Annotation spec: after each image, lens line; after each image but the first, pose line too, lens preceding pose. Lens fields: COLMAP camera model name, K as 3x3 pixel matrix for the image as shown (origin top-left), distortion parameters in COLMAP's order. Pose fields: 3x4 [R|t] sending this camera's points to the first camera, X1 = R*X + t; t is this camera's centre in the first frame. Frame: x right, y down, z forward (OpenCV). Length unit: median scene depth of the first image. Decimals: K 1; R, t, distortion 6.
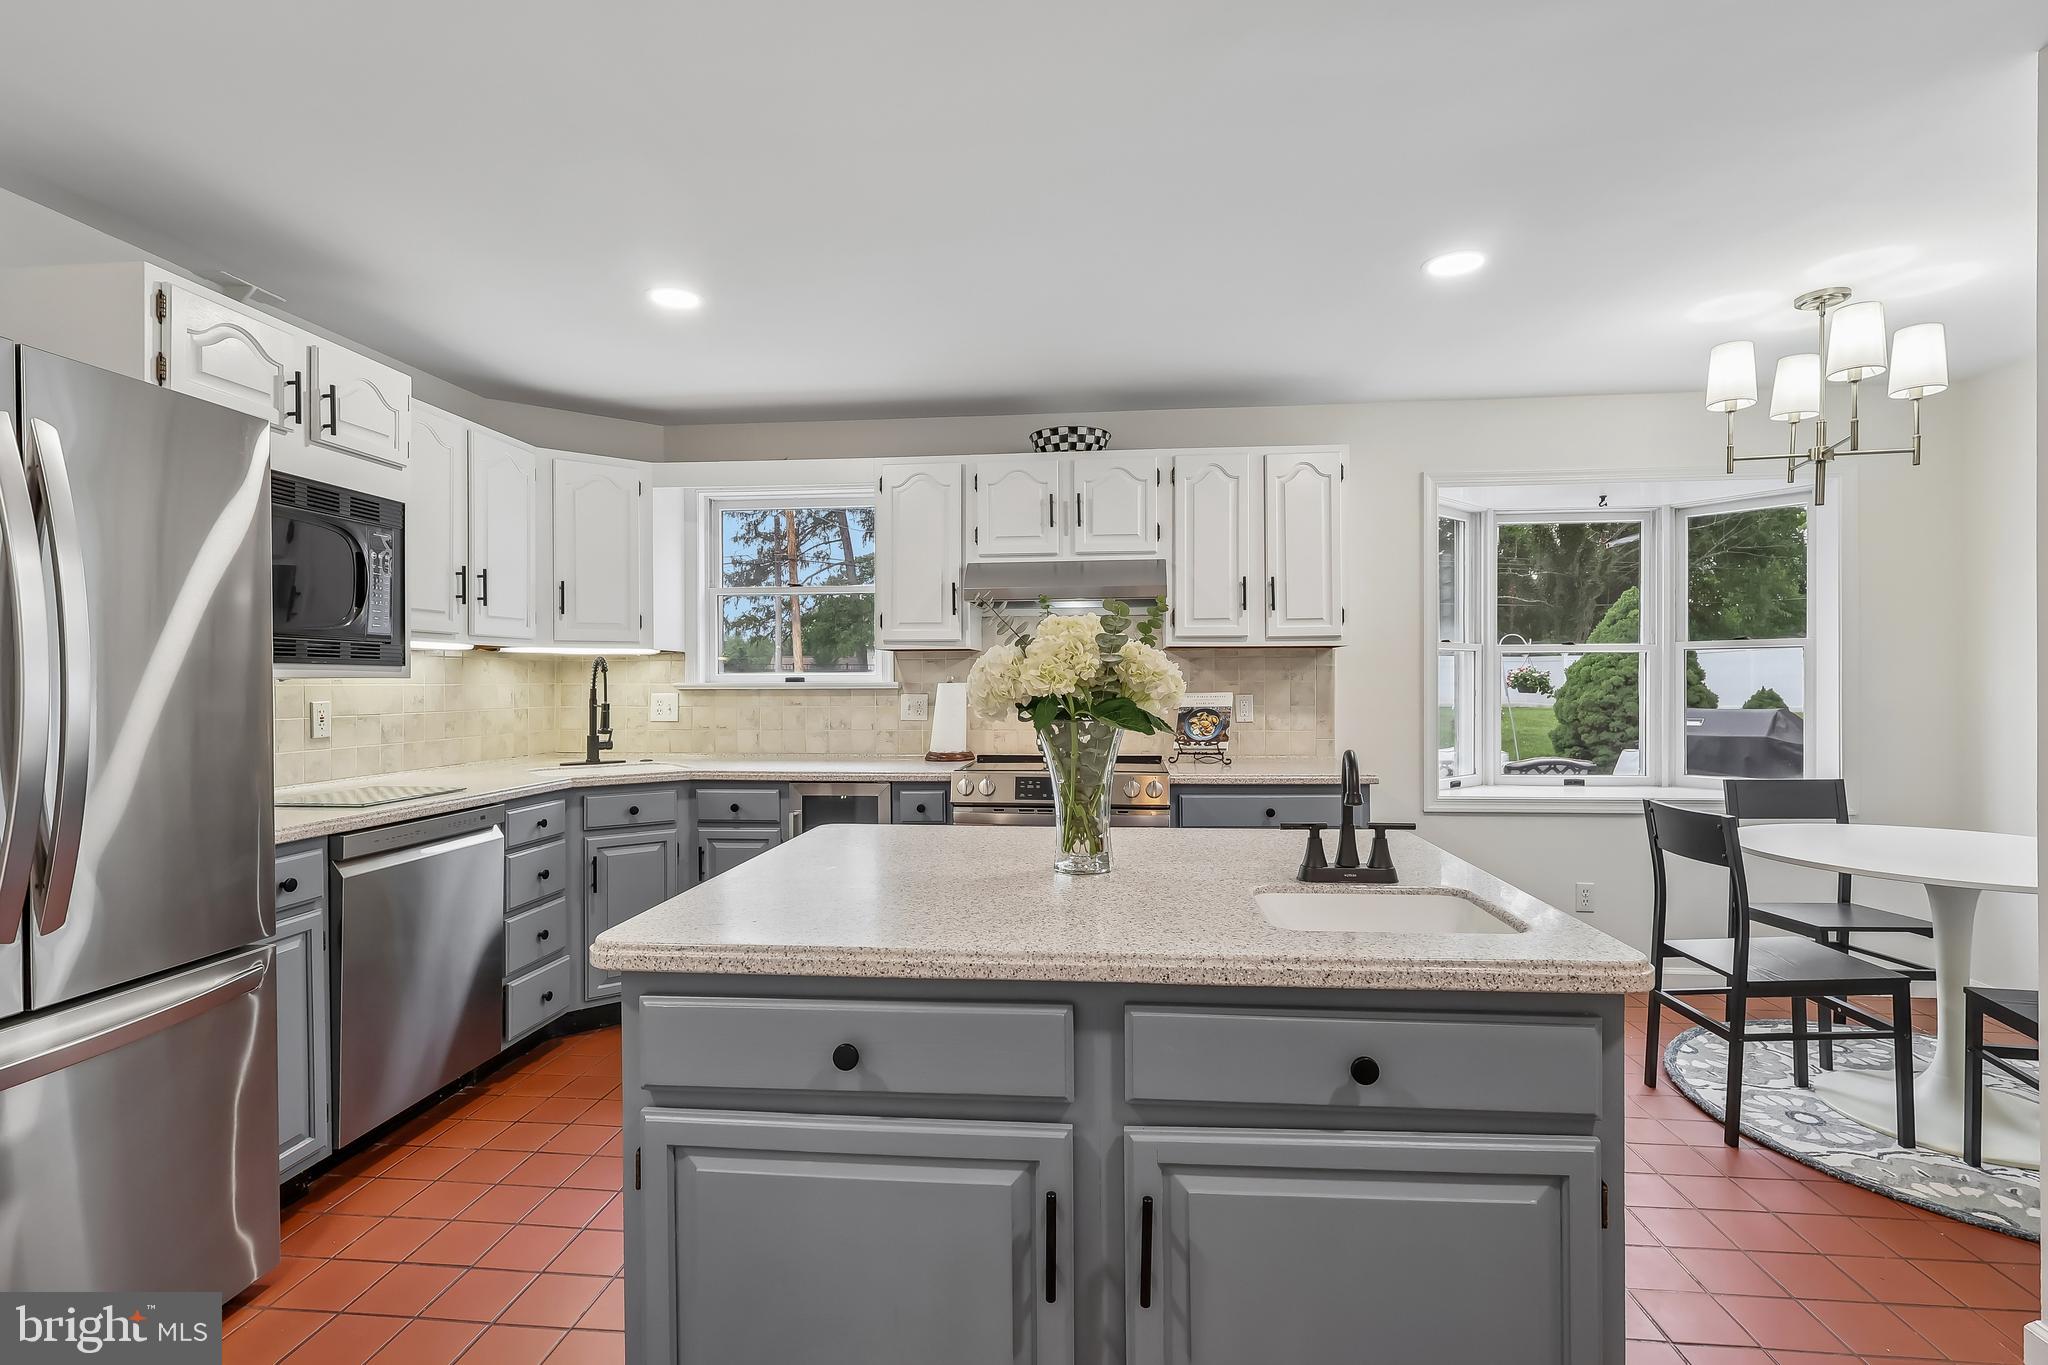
lens RADIAL K [[959.6, 0, 1010.7], [0, 959.6, 693.9], [0, 0, 1]] dist [-0.003359, 0.000461]
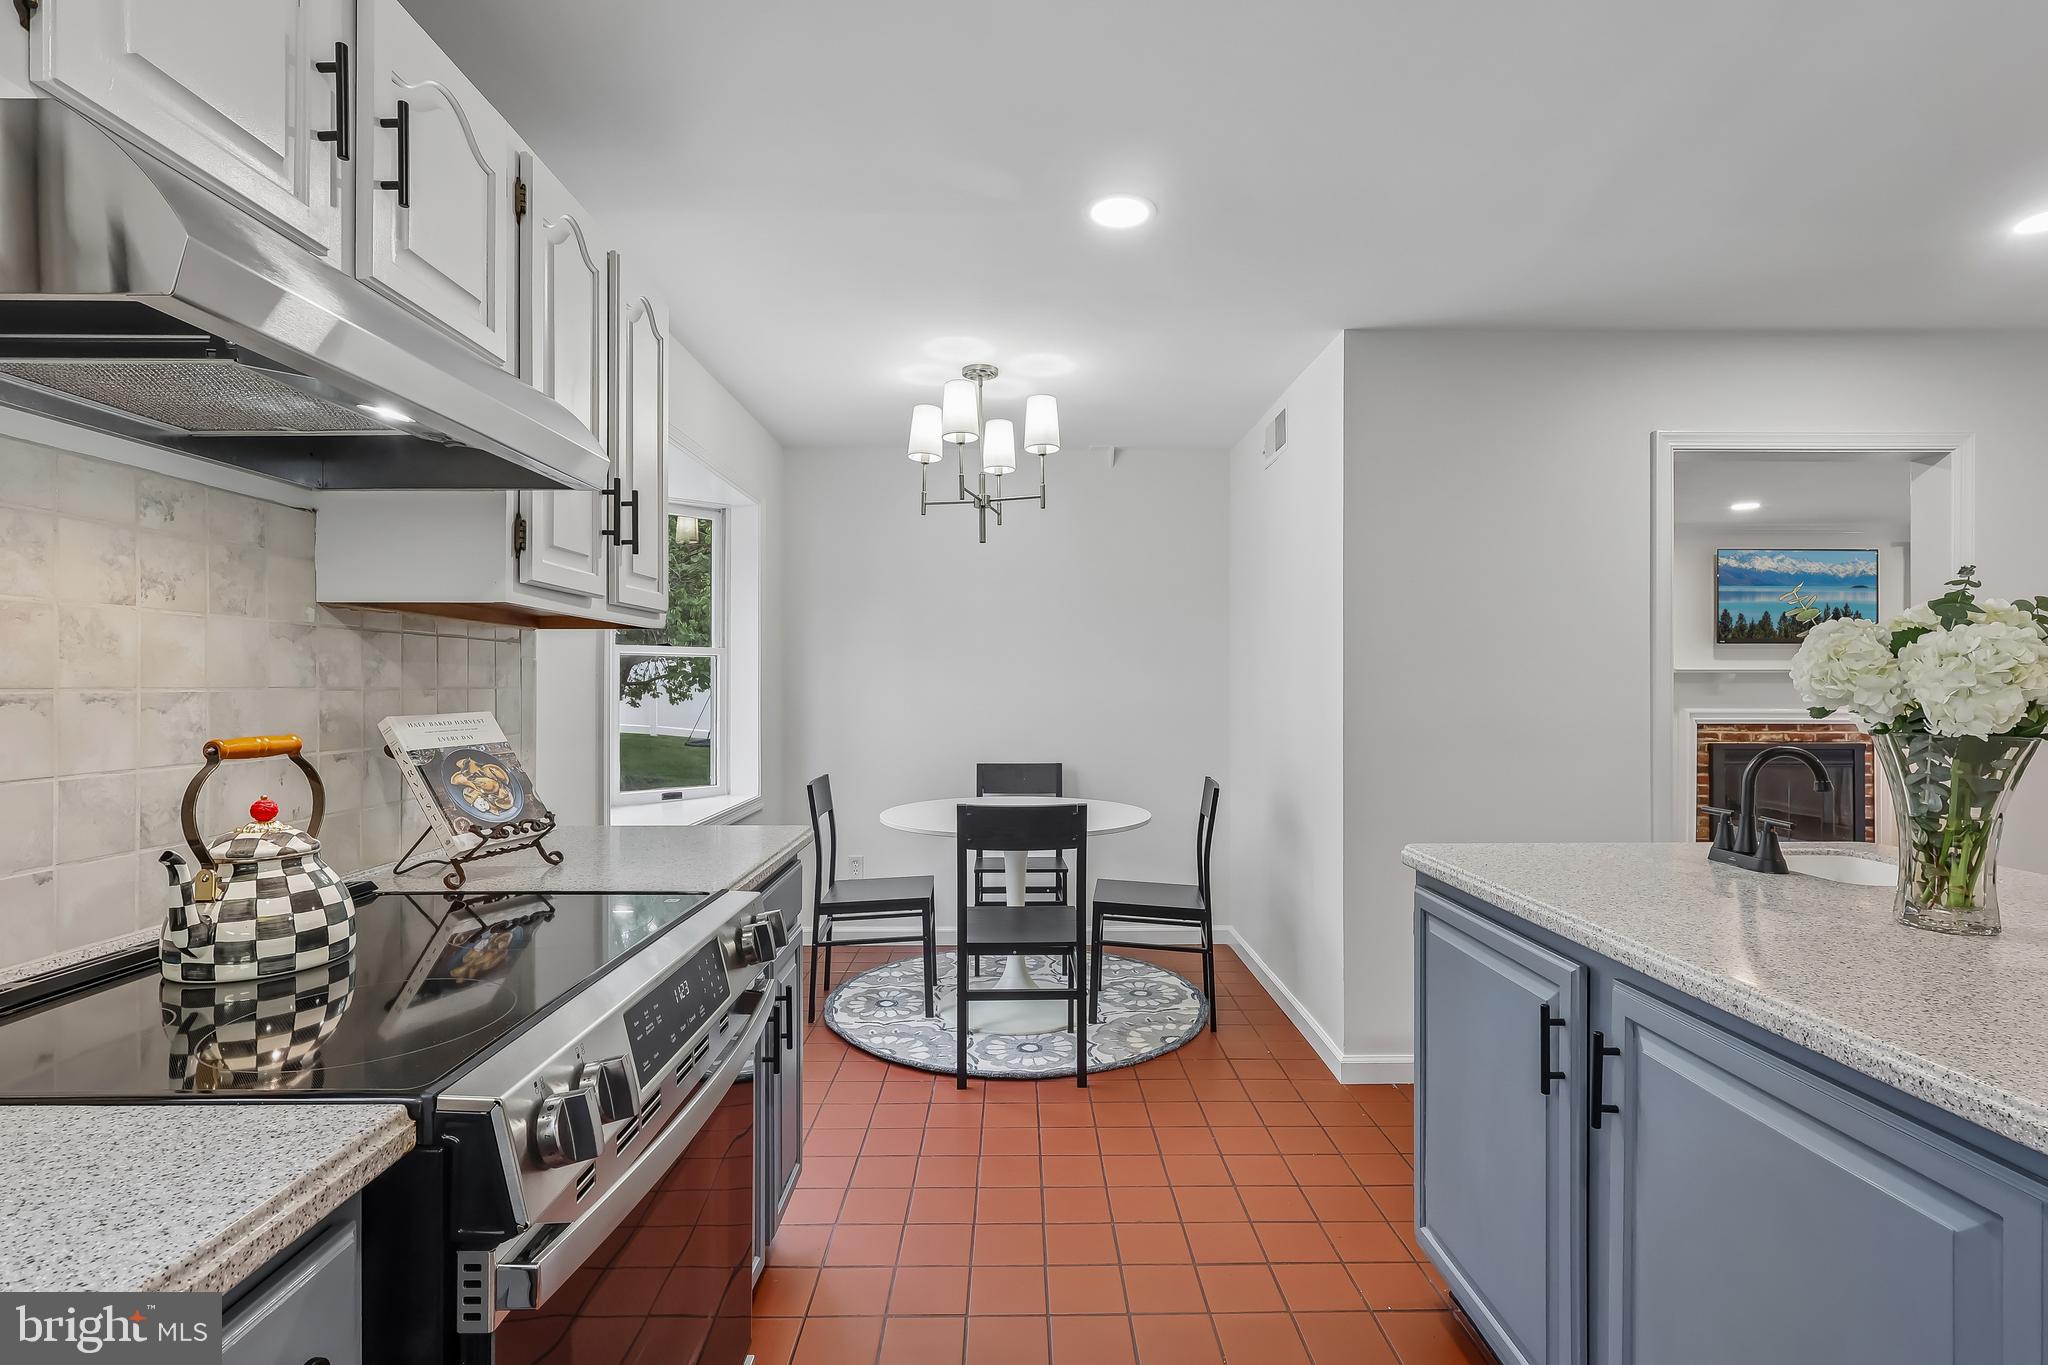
lens RADIAL K [[959.6, 0, 1028.3], [0, 959.6, 687.6], [0, 0, 1]] dist [-0.003359, 0.000461]
pose [[-0.124462, -0.000029, 0.992224, -0.268640], [0.013799, 0.999903, 0.001760, -0.010440], [-0.992128, 0.013911, -0.124450, 0.824775]]
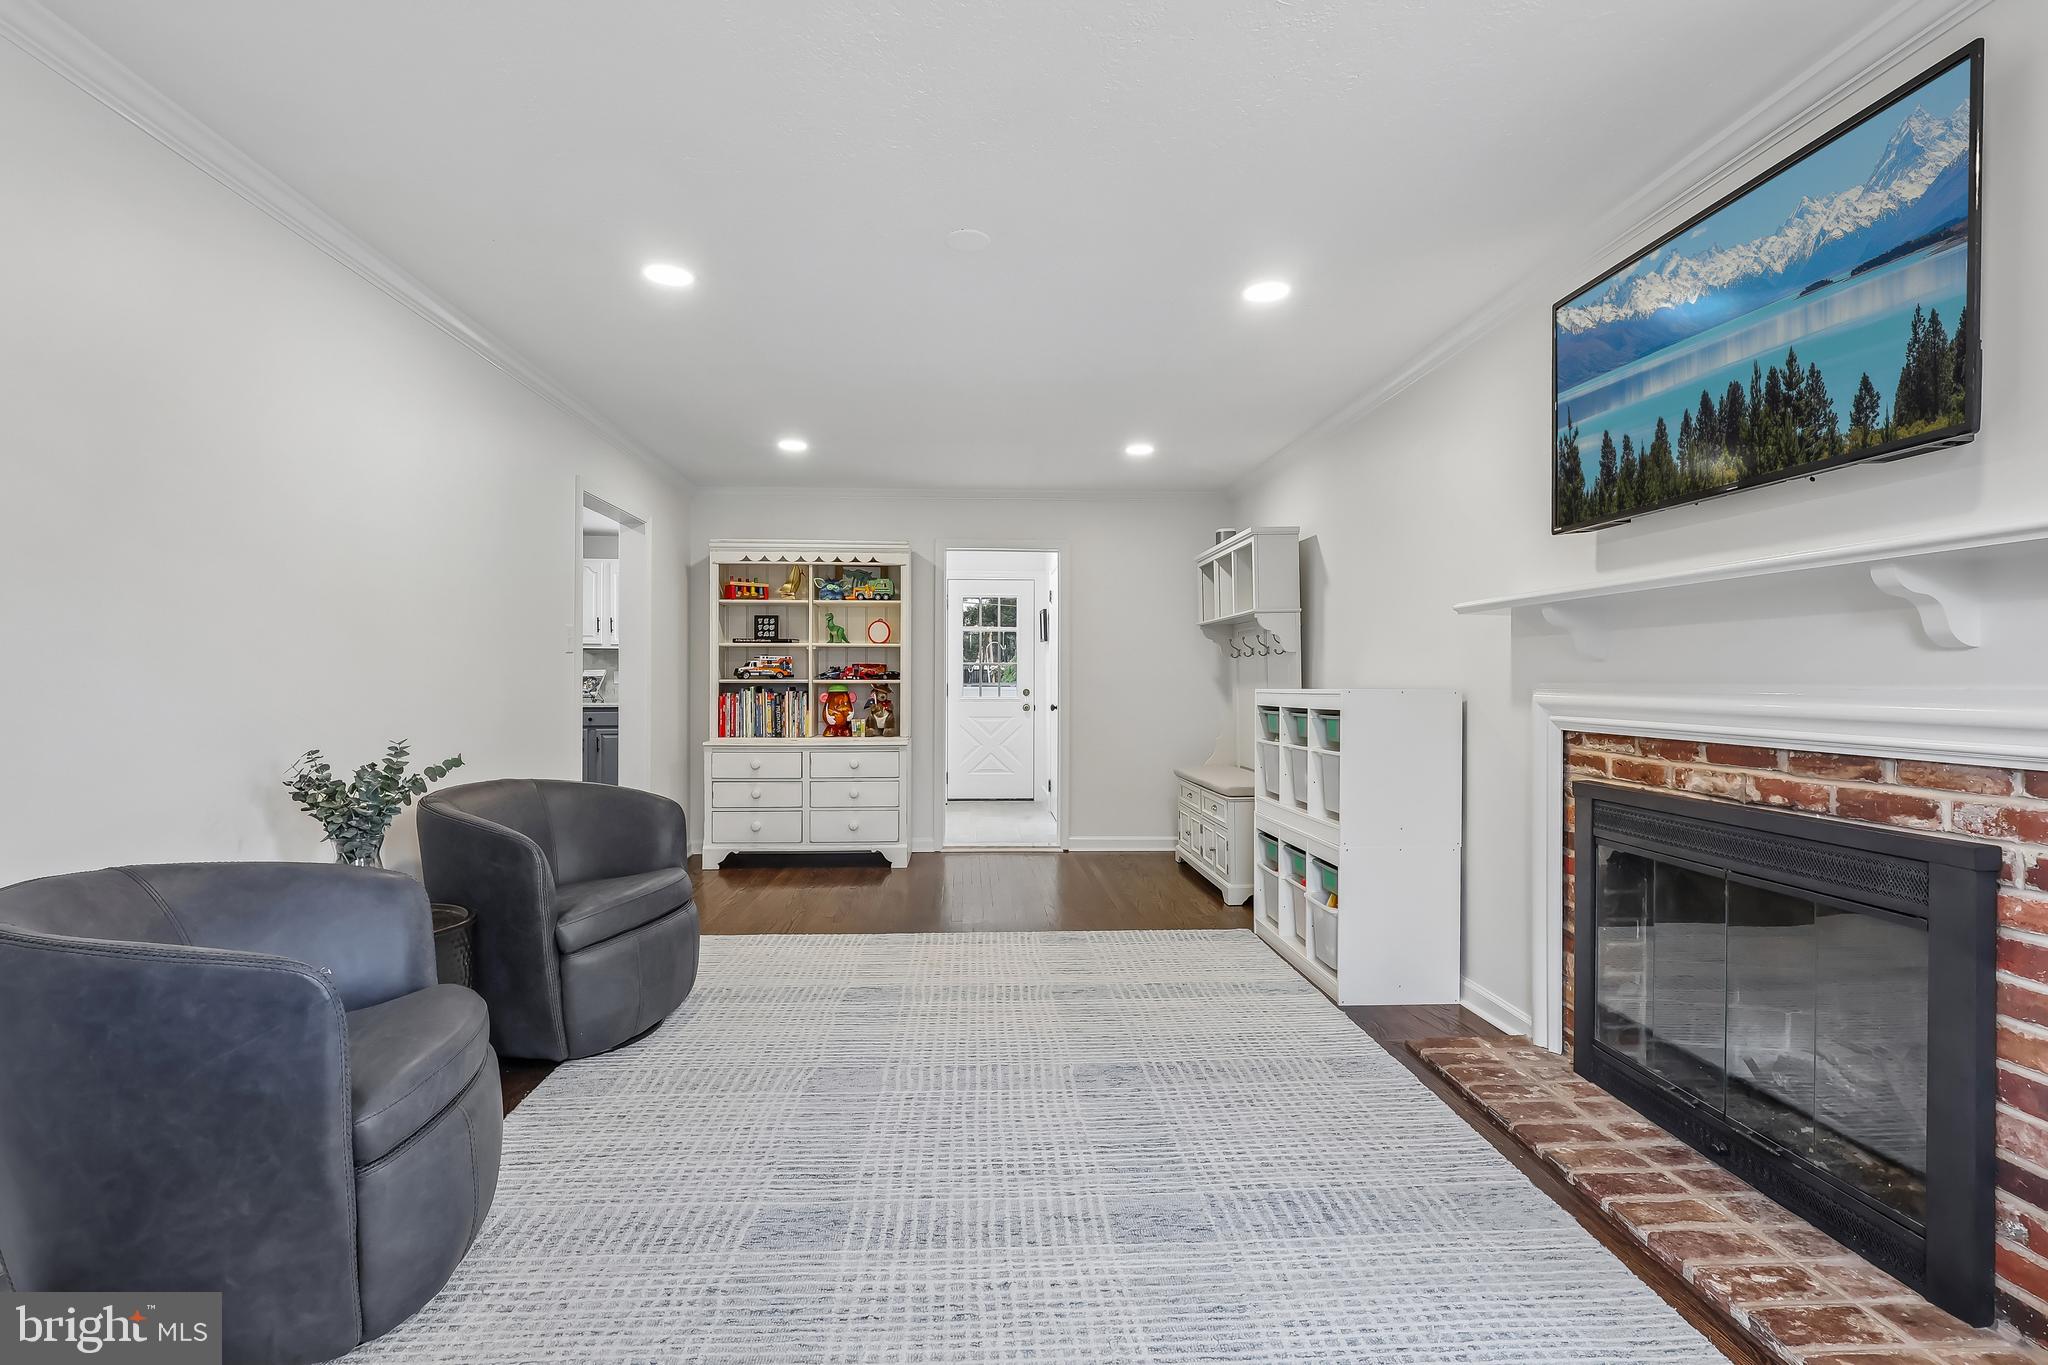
lens RADIAL K [[959.6, 0, 1050.3], [0, 959.6, 683.9], [0, 0, 1]] dist [-0.003359, 0.000461]
pose [[0.981434, 0.004922, 0.191736, 0.761446], [-0.002983, 0.999941, -0.010404, 0.047292], [-0.191776, 0.009639, 0.981391, -1.188687]]
